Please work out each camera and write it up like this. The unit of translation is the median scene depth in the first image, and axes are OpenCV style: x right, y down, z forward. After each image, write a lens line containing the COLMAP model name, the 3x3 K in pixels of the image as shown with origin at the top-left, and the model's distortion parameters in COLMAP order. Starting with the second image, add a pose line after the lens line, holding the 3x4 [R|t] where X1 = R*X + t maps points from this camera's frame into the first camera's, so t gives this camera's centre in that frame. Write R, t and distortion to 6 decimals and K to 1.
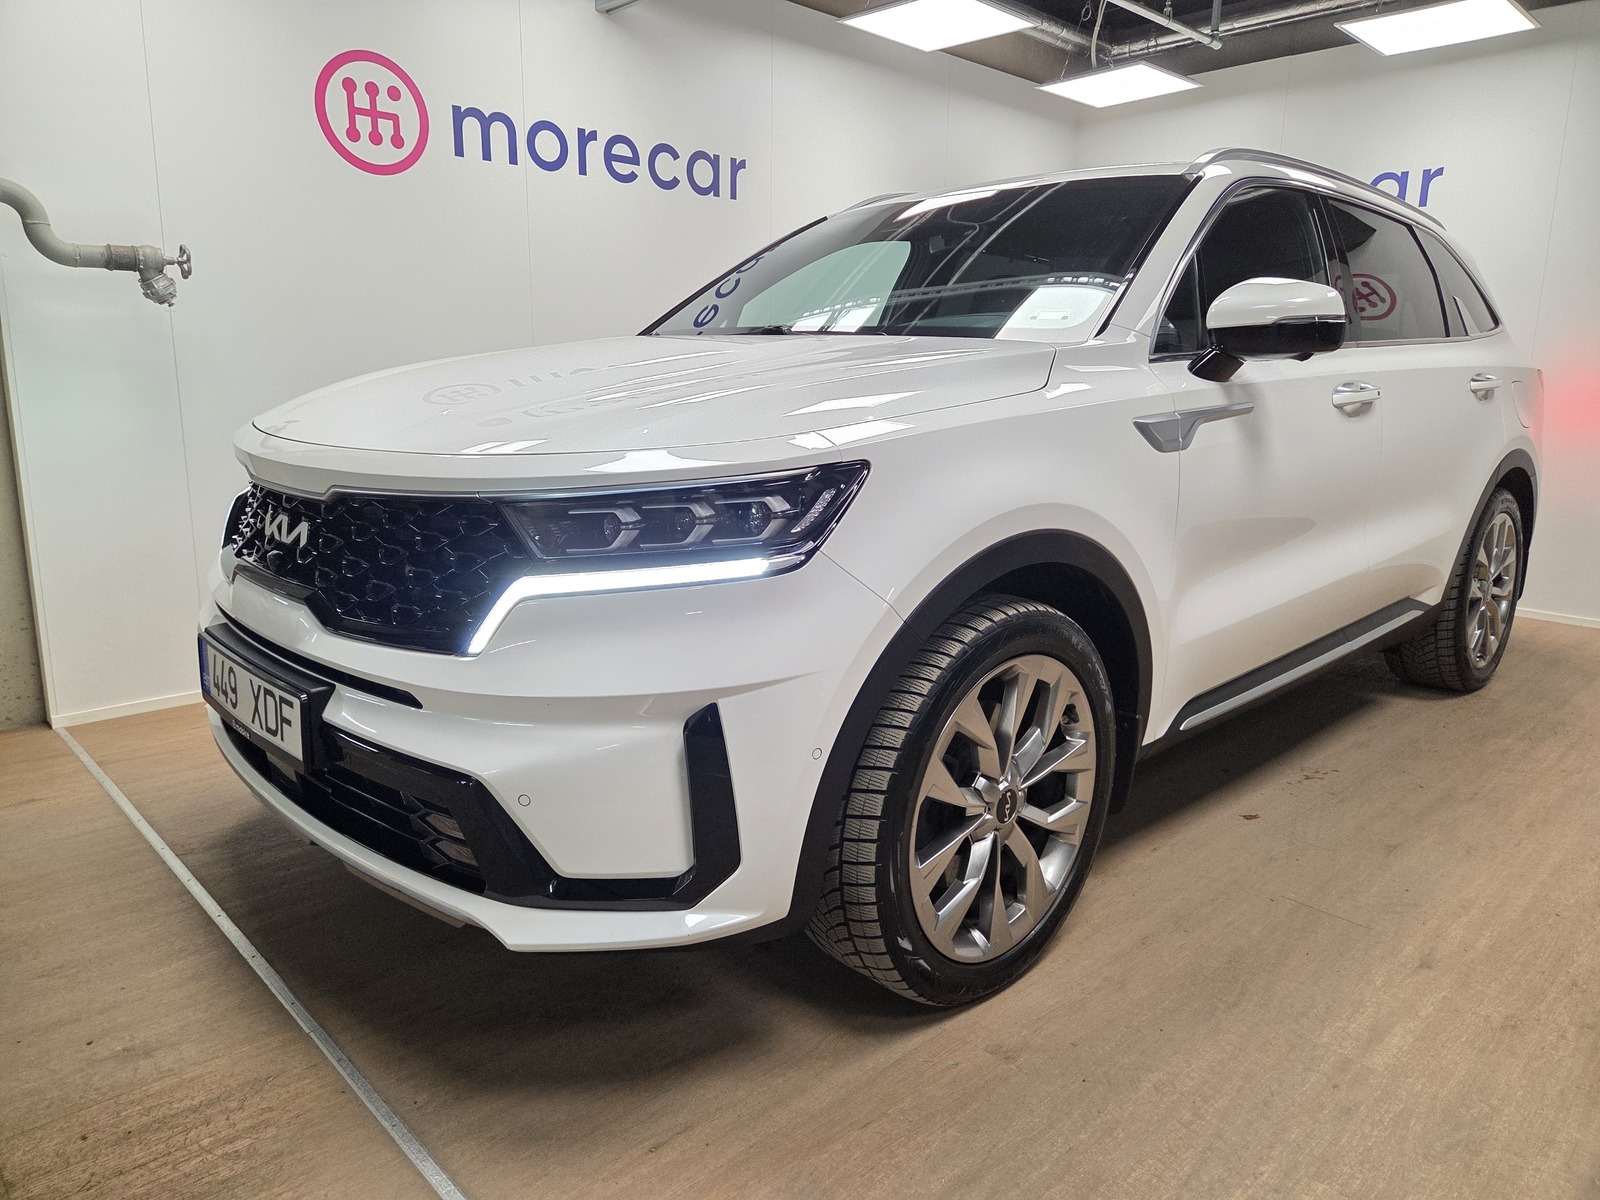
lens RADIAL K [[1088.2, 0, 805.5], [0, 1088.2, 589.4], [0, 0, 1]] dist [0.054432, -0.018992]
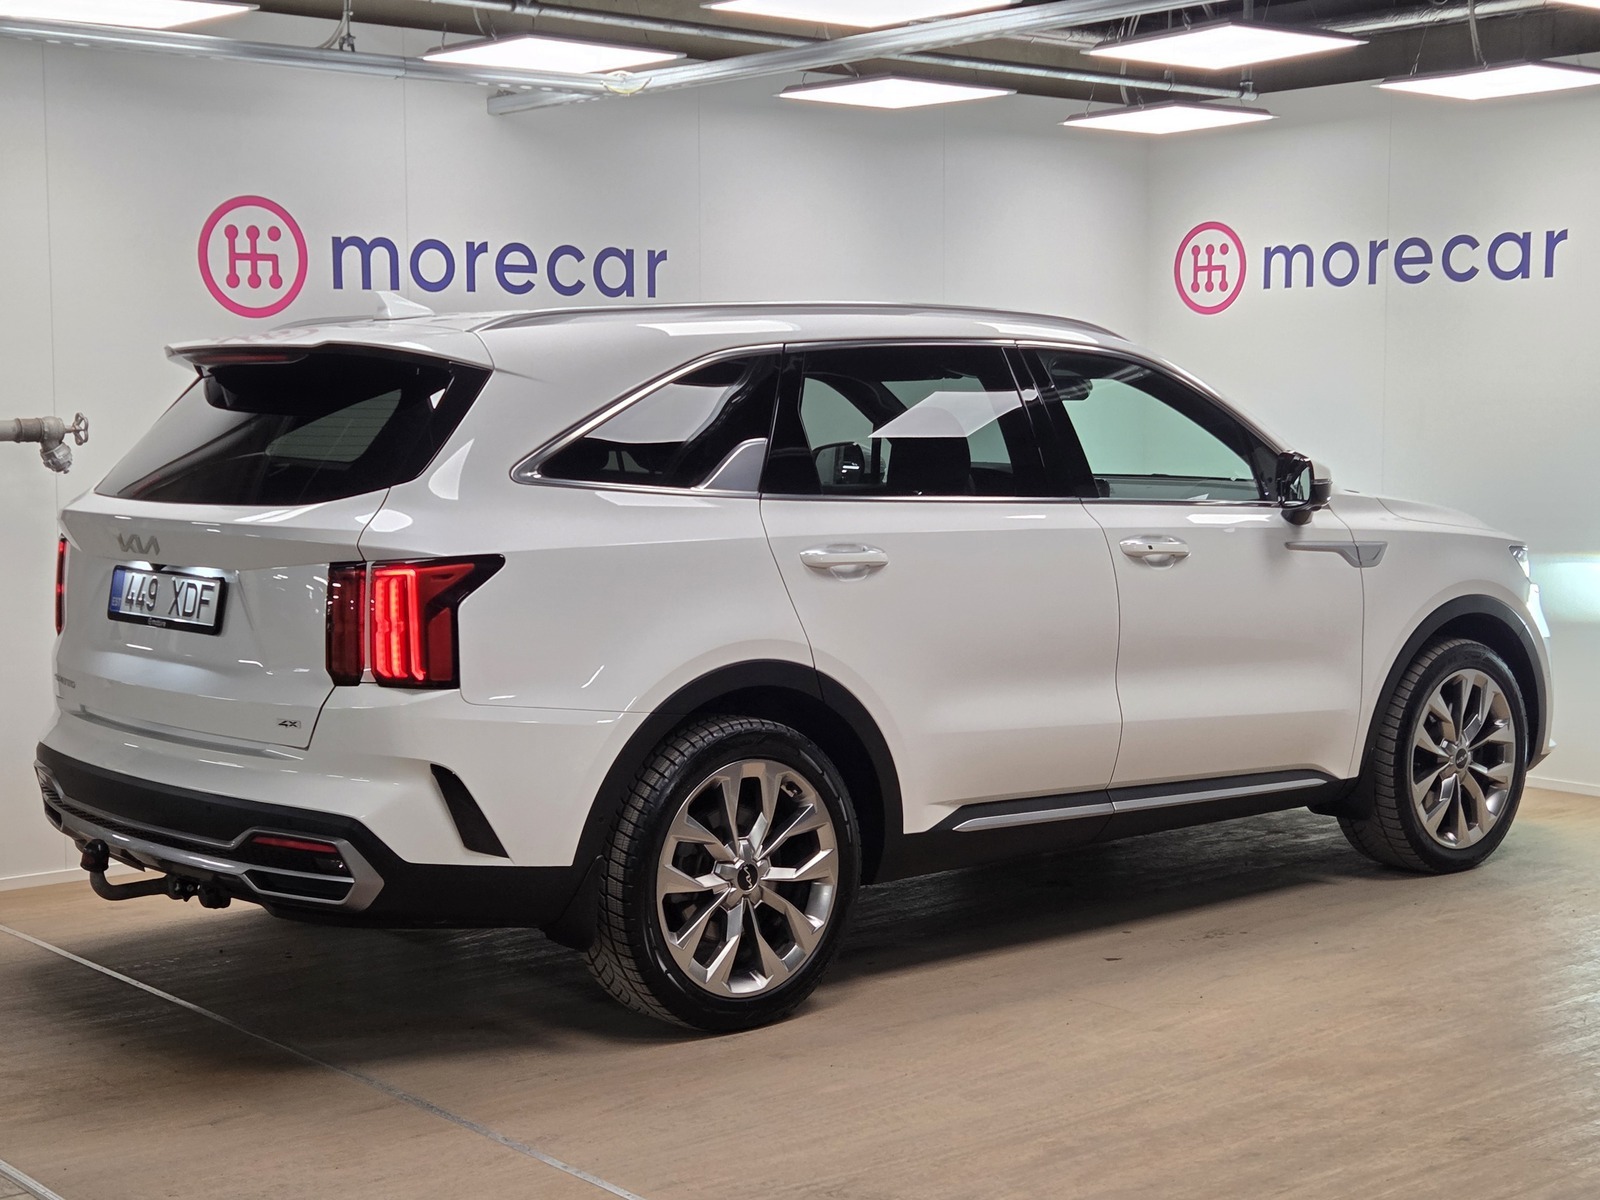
lens RADIAL K [[2514.1, 0, 793.3], [0, 2514.1, 600.4], [0, 0, 1]] dist [0.088833, 0.000000]
pose [[0.997978, -0.012778, -0.062260, 0.183090], [0.005455, 0.993189, -0.116388, 0.104923], [0.063323, 0.115814, 0.991250, -0.988841]]
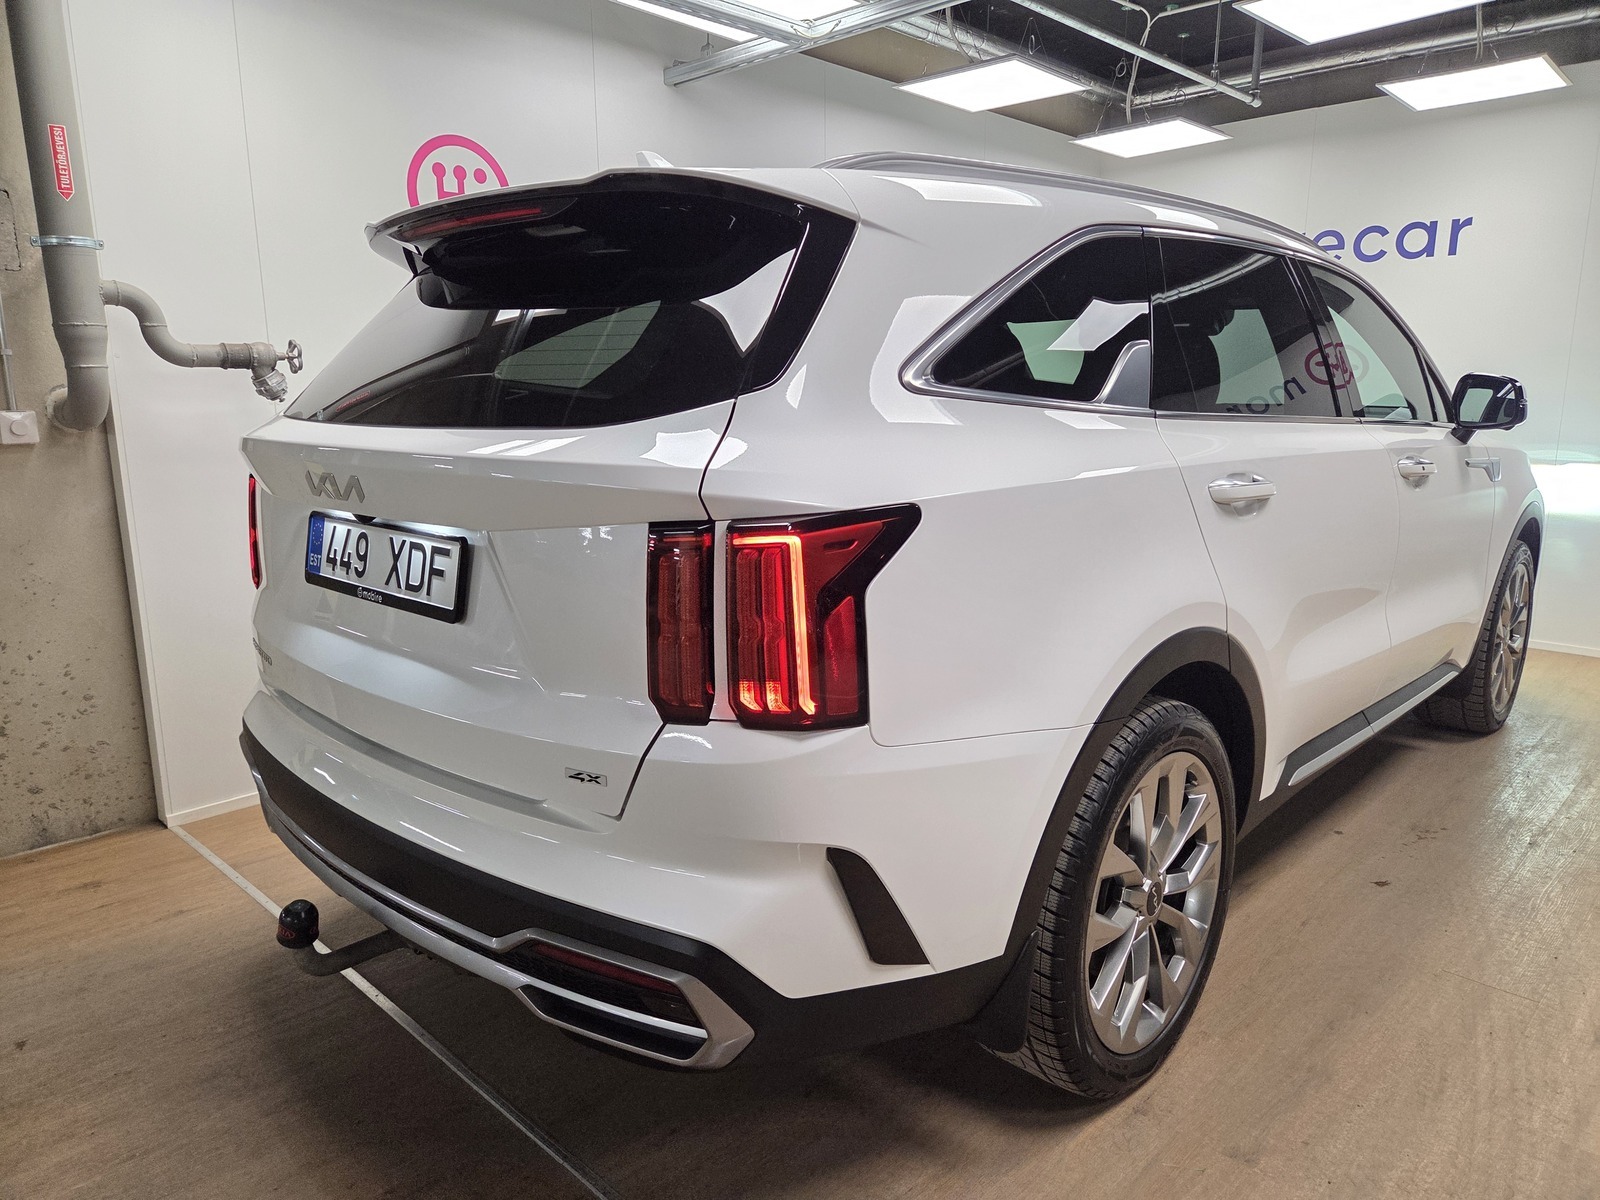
lens RADIAL K [[1088.2, 0, 810.2], [0, 1088.2, 609.8], [0, 0, 1]] dist [0.054432, -0.018992]
pose [[0.998842, -0.028022, 0.039120, -0.115550], [0.027926, 0.999605, 0.002996, -0.047313], [-0.039188, -0.001900, 0.999230, -0.007555]]
